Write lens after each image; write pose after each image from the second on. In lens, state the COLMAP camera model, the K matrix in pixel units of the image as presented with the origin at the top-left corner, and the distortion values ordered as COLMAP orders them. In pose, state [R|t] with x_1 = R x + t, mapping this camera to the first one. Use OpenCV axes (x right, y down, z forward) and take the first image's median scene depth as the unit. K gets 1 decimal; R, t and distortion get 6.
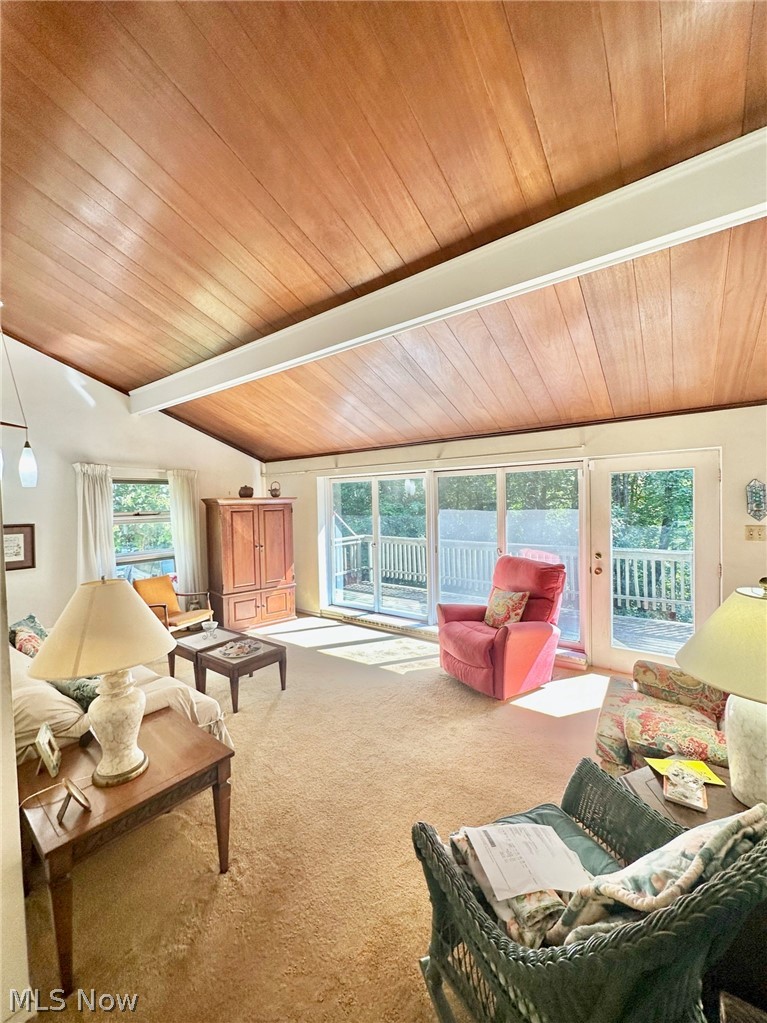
lens RADIAL K [[407.4, 0, 383.5], [0, 407.4, 511.5], [0, 0, 1]] dist [-0.002879, 0.000350]
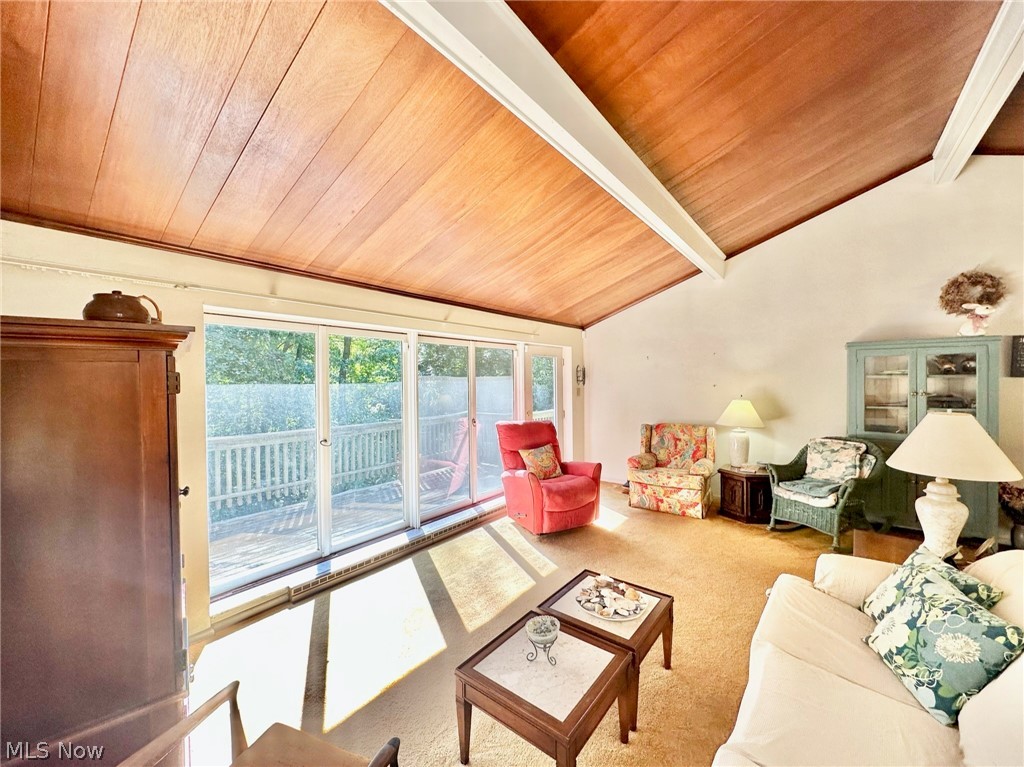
lens RADIAL K [[407.8, 0, 512.0], [0, 407.8, 383.5], [0, 0, 1]] dist [-0.002879, 0.000350]
pose [[0.021841, 0.008611, 0.999724, -0.805626], [0.034866, 0.999348, -0.009370, 0.014584], [-0.999153, 0.035061, 0.021527, 0.941006]]
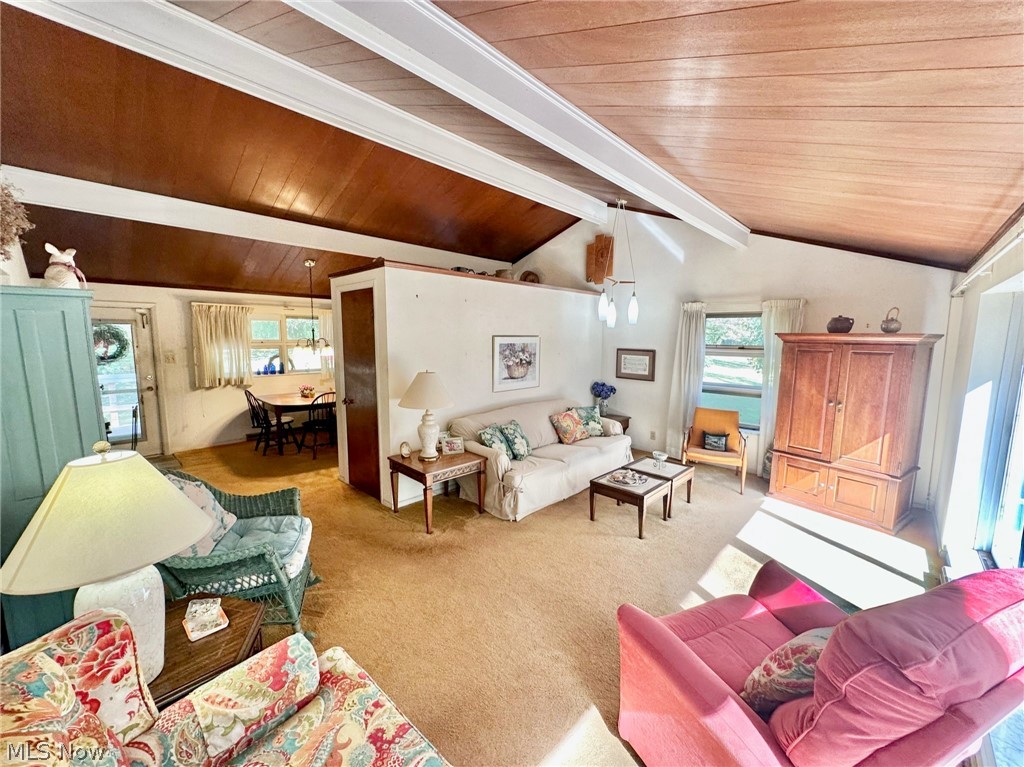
lens RADIAL K [[407.8, 0, 512.0], [0, 407.8, 383.5], [0, 0, 1]] dist [-0.002879, 0.000350]
pose [[-0.124692, 0.139492, -0.982341, 0.578198], [-0.030985, 0.989038, 0.144376, -0.041415], [0.991712, 0.048440, -0.119003, 0.682633]]
